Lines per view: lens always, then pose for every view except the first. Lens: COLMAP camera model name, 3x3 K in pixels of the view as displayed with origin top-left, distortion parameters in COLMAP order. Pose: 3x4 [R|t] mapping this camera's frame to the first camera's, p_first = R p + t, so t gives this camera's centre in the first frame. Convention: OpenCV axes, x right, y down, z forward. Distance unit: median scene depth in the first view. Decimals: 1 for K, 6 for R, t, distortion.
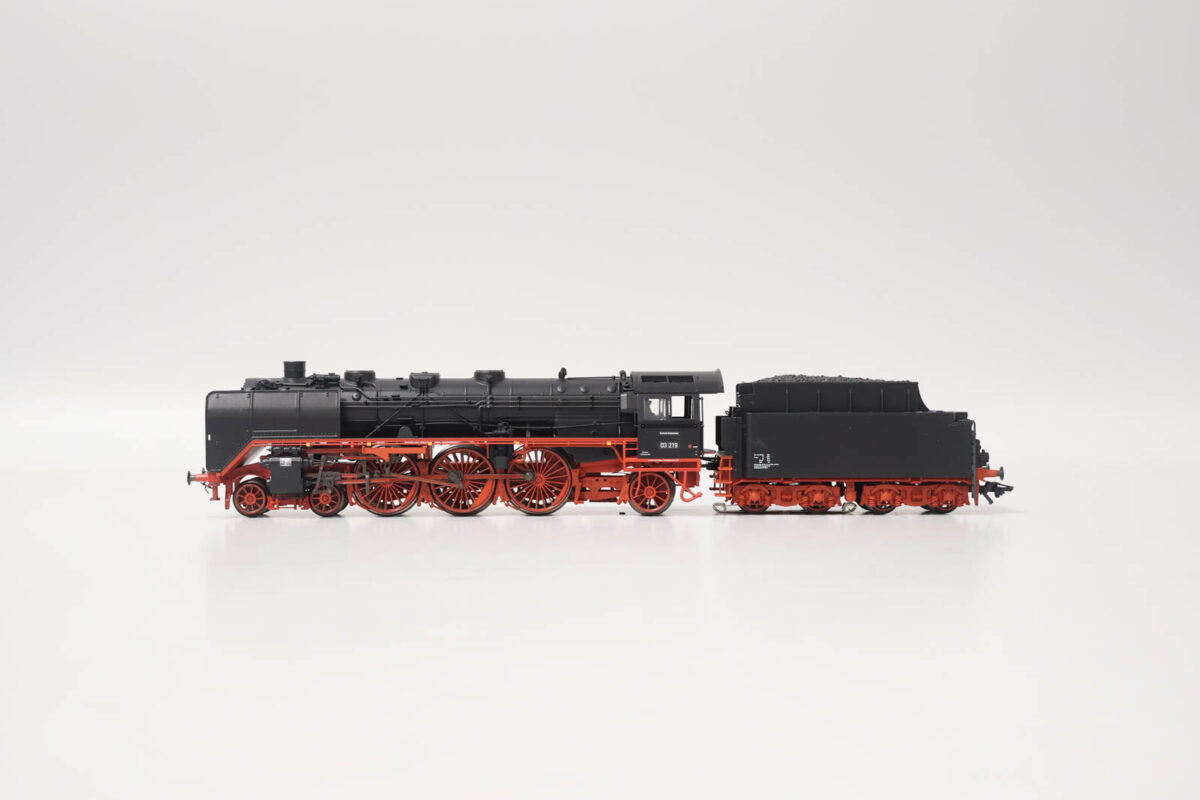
lens RADIAL K [[1458.8, 0, 600.0], [0, 1458.8, 400.0], [0, 0, 1]] dist [0.009001, 0.005335]
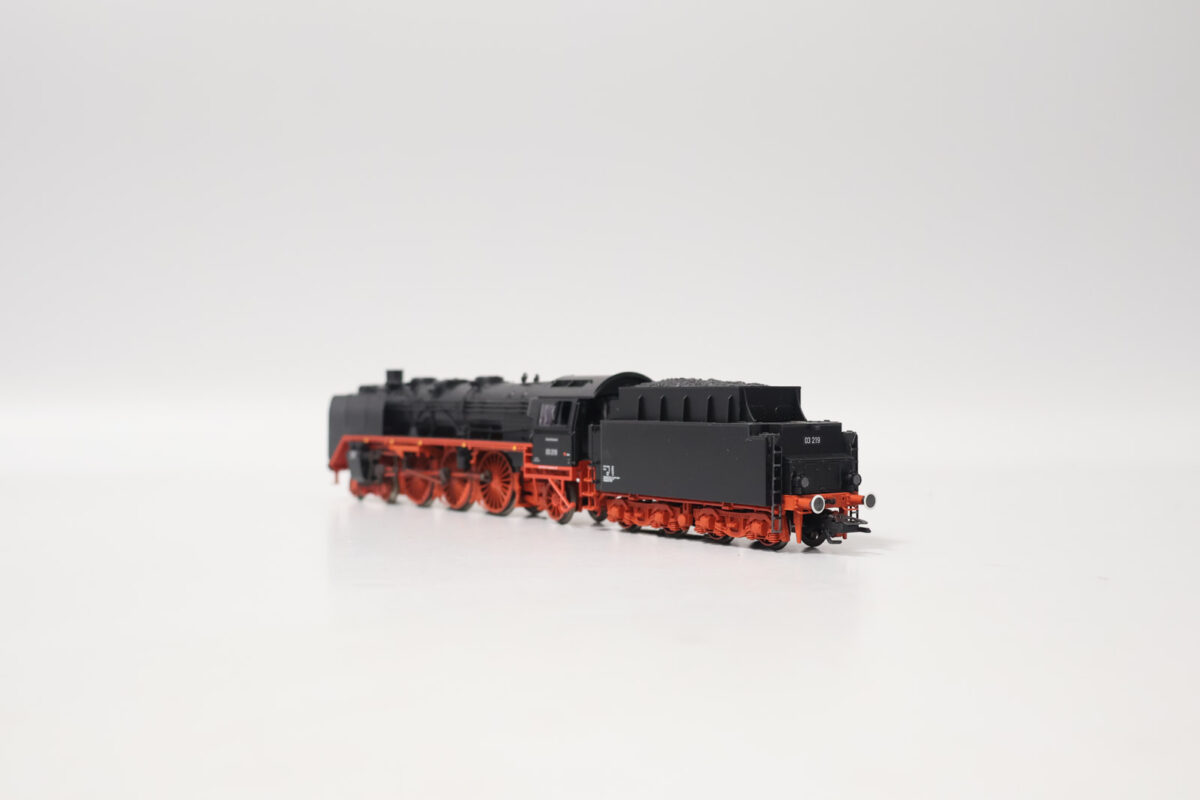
lens RADIAL K [[1458.8, 0, 600.0], [0, 1458.8, 400.0], [0, 0, 1]] dist [0.009001, 0.005335]
pose [[0.539713, 0.007660, -0.841814, 0.880923], [0.004177, 0.999922, 0.011777, -0.015098], [0.841839, -0.009873, 0.539639, 0.500274]]
